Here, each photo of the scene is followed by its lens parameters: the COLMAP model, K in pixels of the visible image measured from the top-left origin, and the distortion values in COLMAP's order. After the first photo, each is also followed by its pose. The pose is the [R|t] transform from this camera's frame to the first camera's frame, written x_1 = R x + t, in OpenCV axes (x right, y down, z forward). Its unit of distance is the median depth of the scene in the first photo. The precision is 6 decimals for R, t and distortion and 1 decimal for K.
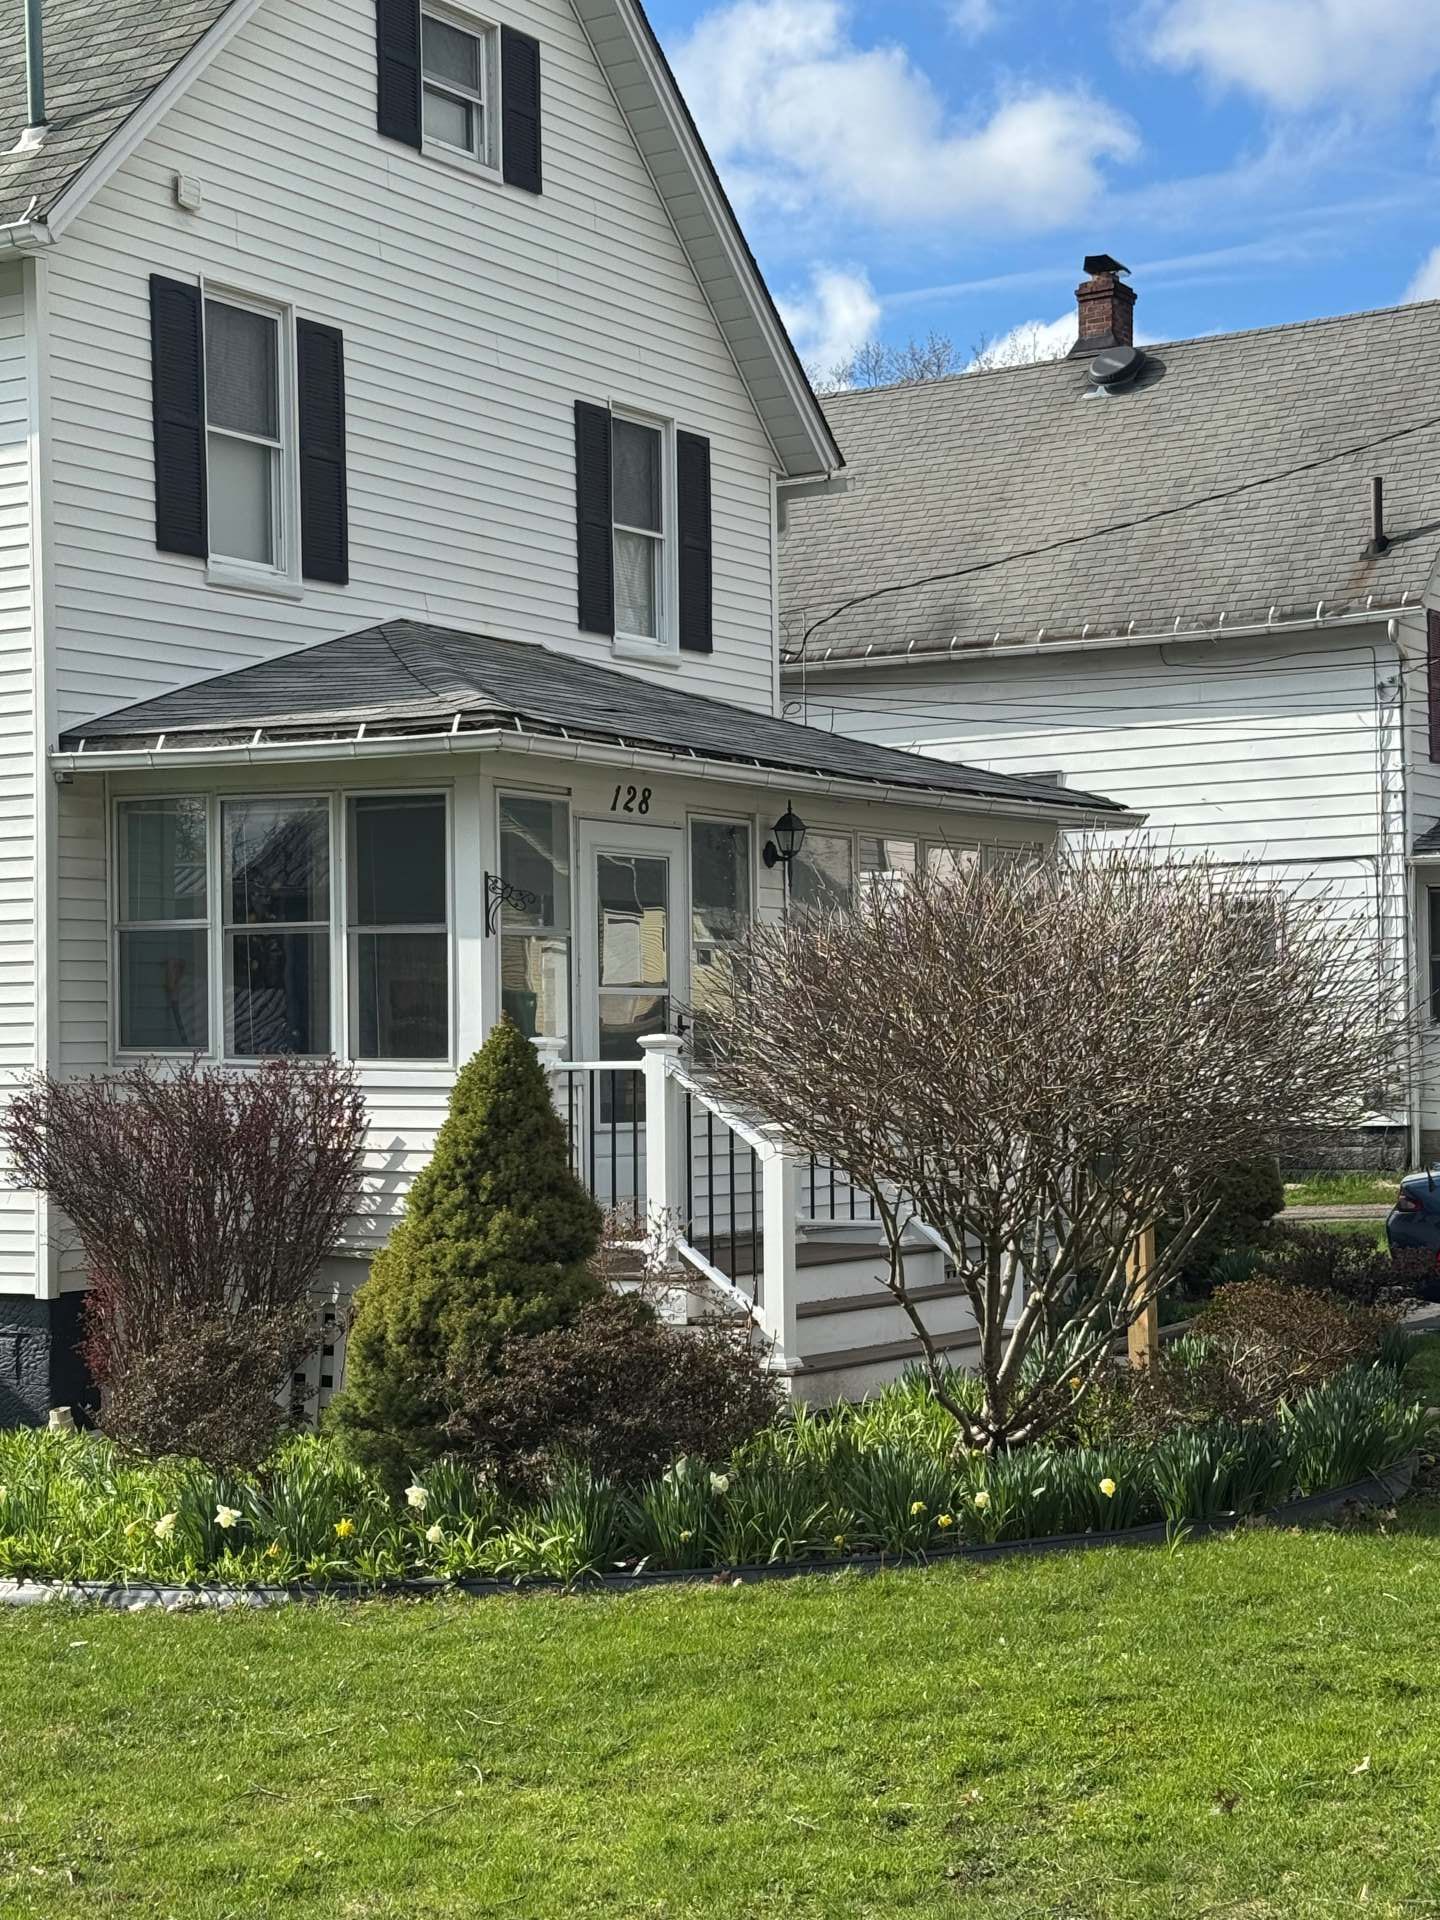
lens RADIAL K [[2729.6, 0, 720.0], [0, 2729.6, 960.0], [0, 0, 1]] dist [0.029226, -0.003641]
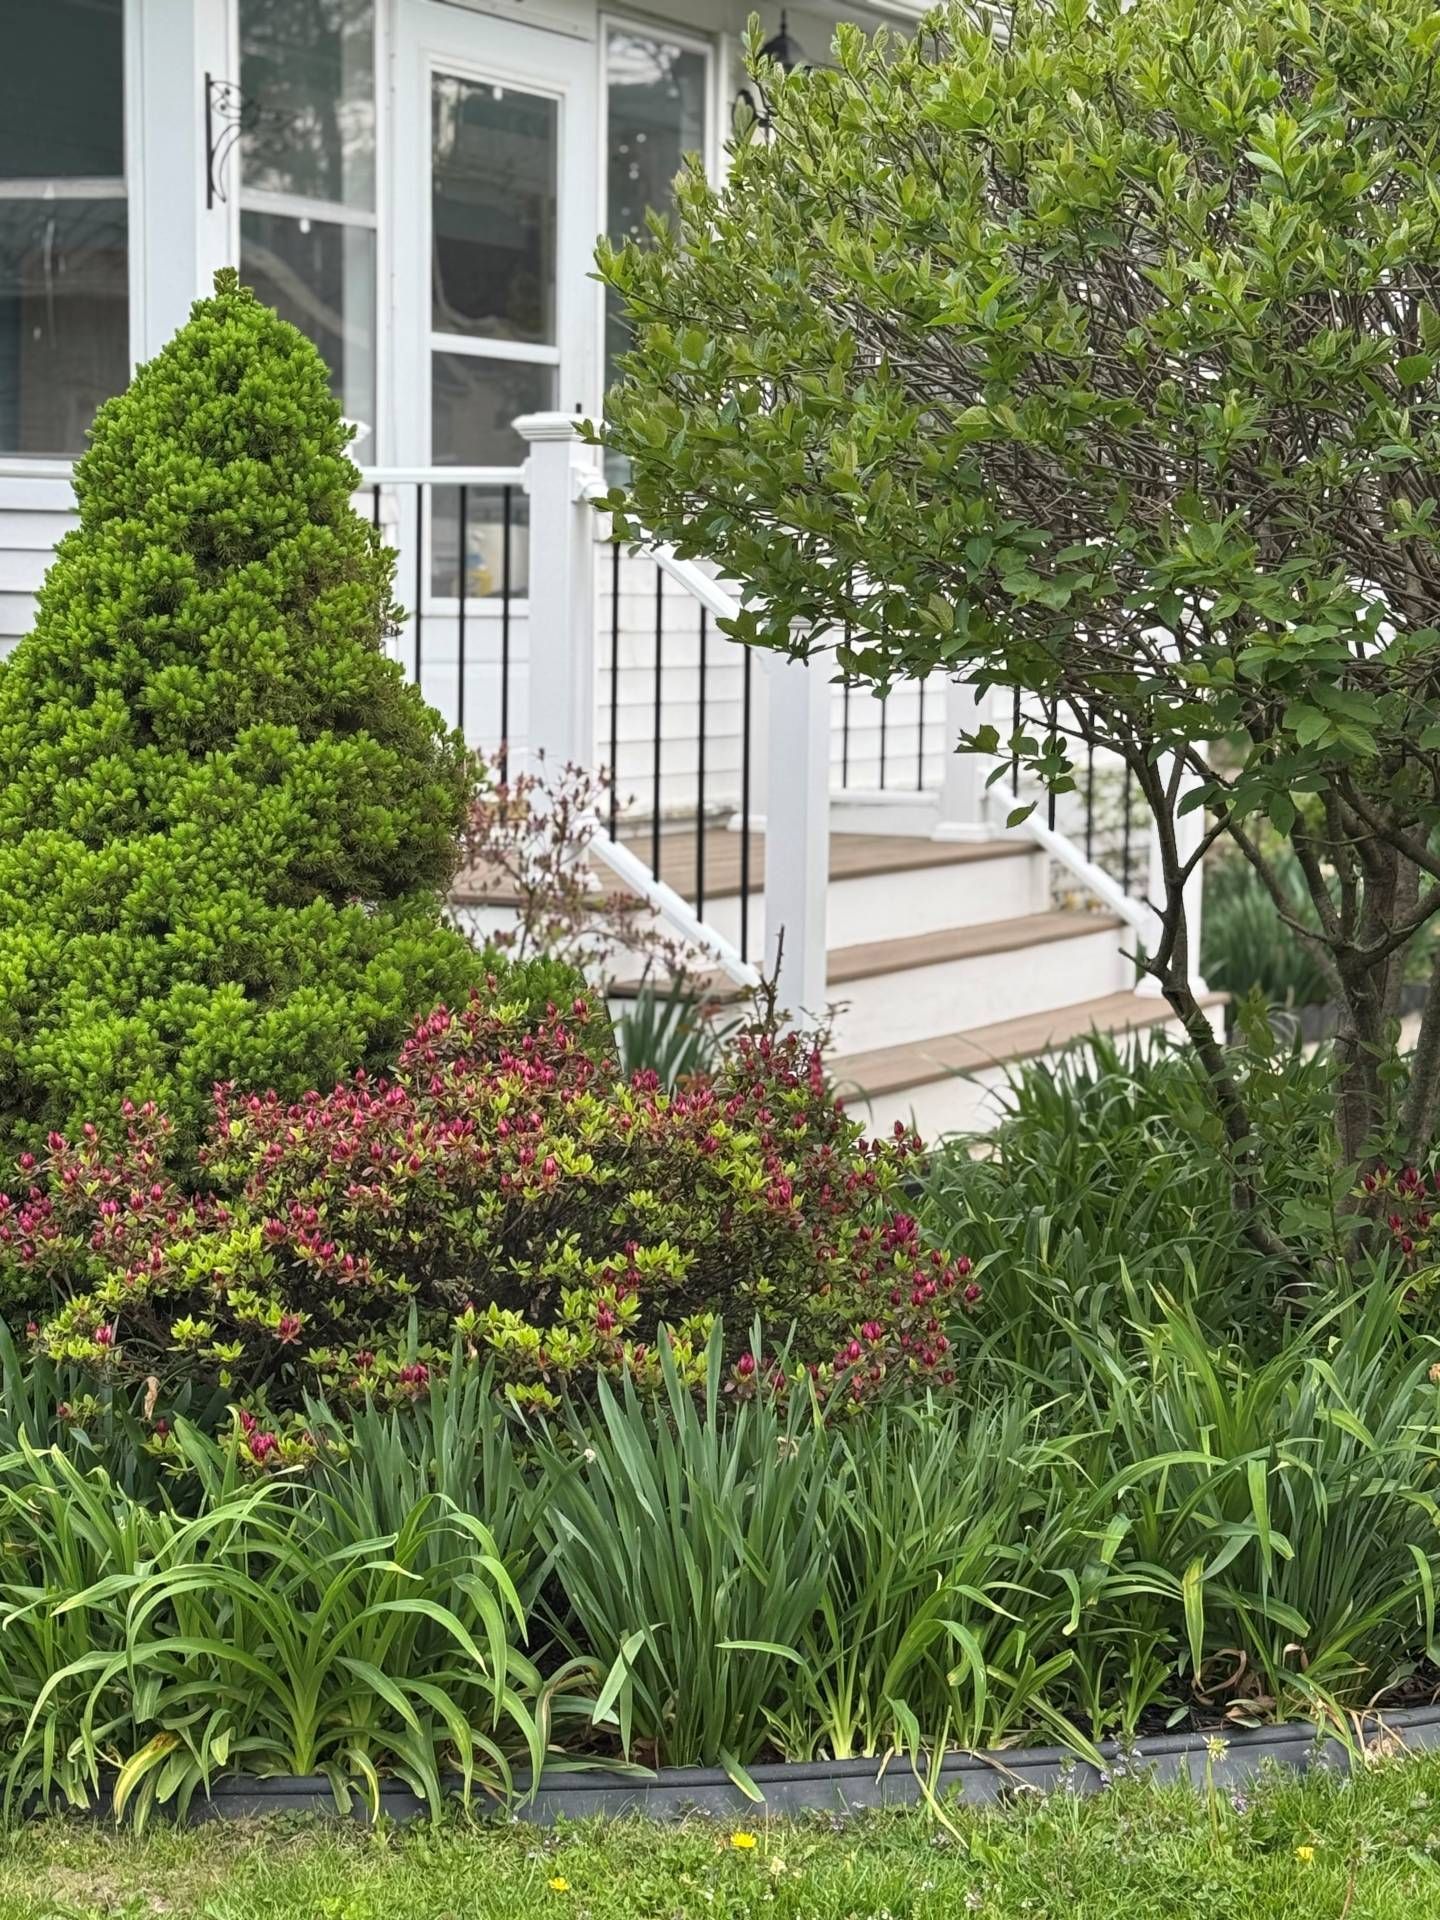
lens RADIAL K [[2729.6, 0, 720.0], [0, 2729.6, 960.0], [0, 0, 1]] dist [0.029226, -0.003641]
pose [[0.996666, 0.017141, 0.079768, -0.031493], [-0.030274, 0.985583, 0.166461, 0.042160], [-0.075765, -0.168321, 0.982816, 0.500886]]
